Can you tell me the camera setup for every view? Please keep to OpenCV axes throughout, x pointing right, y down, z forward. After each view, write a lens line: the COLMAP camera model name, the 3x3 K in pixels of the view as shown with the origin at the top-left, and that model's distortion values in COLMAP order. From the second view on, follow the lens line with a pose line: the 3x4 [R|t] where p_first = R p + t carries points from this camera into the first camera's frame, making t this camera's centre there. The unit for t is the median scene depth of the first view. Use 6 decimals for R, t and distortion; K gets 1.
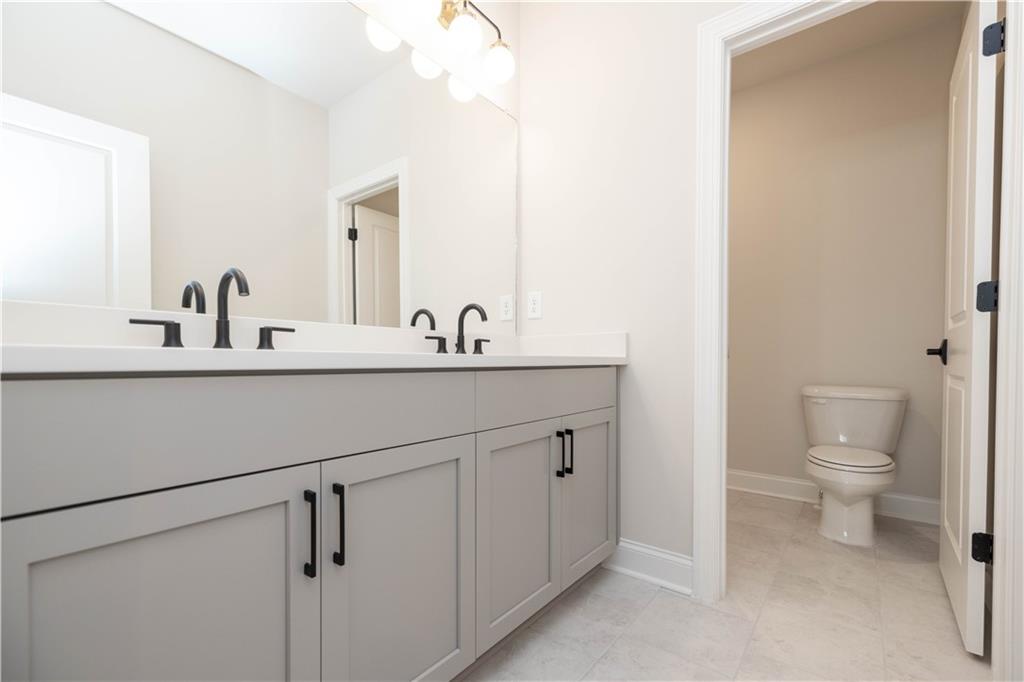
lens RADIAL K [[446.8, 0, 513.7], [0, 446.8, 367.4], [0, 0, 1]] dist [0.001046, 0.000037]
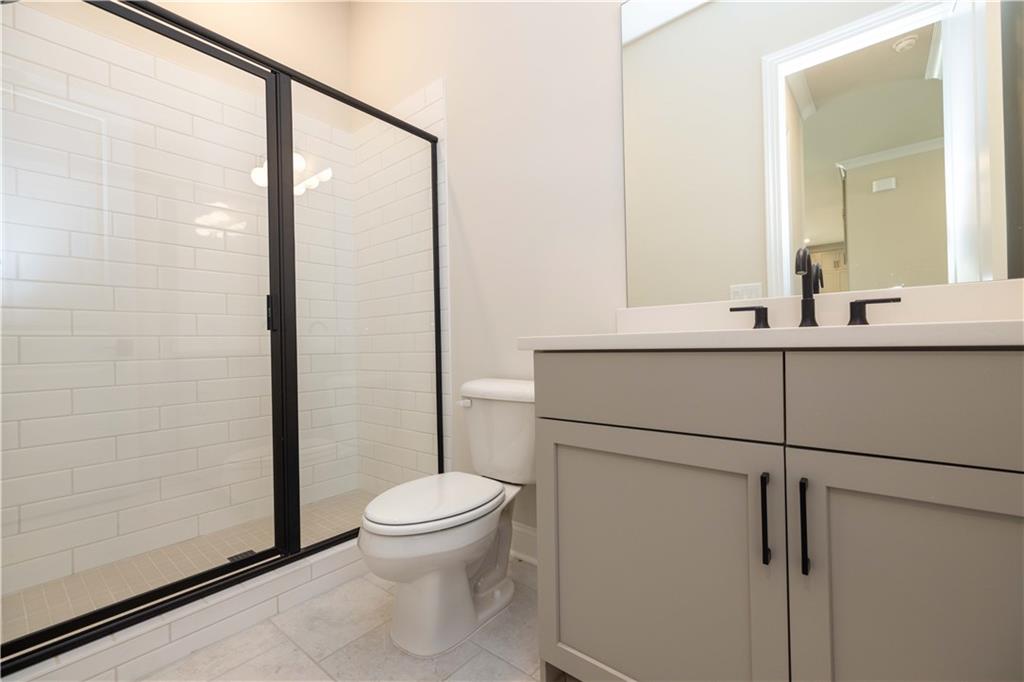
lens RADIAL K [[434.4, 0, 512.2], [0, 434.4, 339.8], [0, 0, 1]] dist [0.007360, 0.000259]
pose [[-0.020540, -0.014826, -0.999679, 0.387765], [0.004345, 0.999879, -0.014918, -0.001161], [0.999780, -0.004650, -0.020473, 0.368114]]
